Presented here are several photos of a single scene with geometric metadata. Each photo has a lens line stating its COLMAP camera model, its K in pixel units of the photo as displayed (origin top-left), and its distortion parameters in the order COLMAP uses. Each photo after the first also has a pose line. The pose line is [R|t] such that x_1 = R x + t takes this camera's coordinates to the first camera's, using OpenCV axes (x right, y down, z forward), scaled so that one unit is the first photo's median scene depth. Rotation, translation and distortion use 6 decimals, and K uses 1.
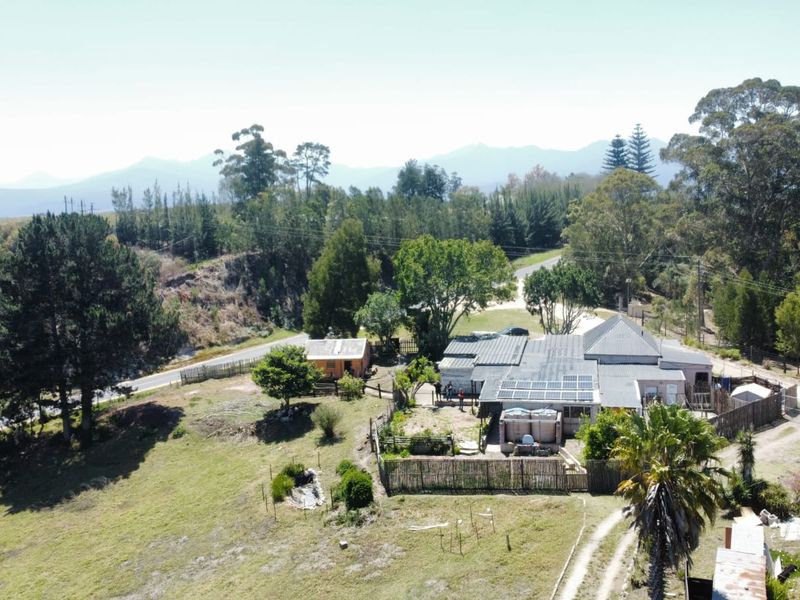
lens RADIAL K [[804.2, 0, 401.0], [0, 804.2, 301.0], [0, 0, 1]] dist [-0.002900, 0.000000]
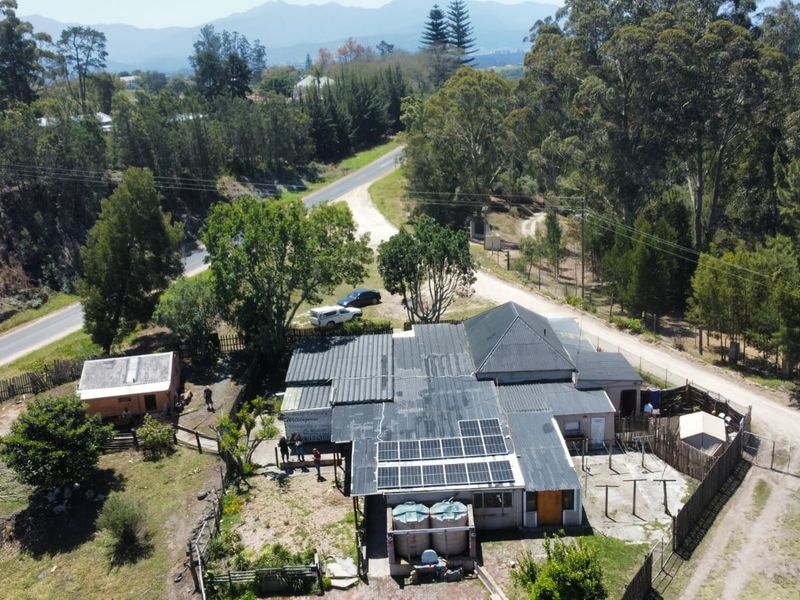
lens RADIAL K [[804.2, 0, 399.5], [0, 804.2, 297.0], [0, 0, 1]] dist [-0.002900, 0.000000]
pose [[0.972315, -0.083210, 0.218355, 0.001308], [0.047401, 0.985257, 0.164383, -0.102338], [-0.228814, -0.149482, 0.961925, 0.246449]]
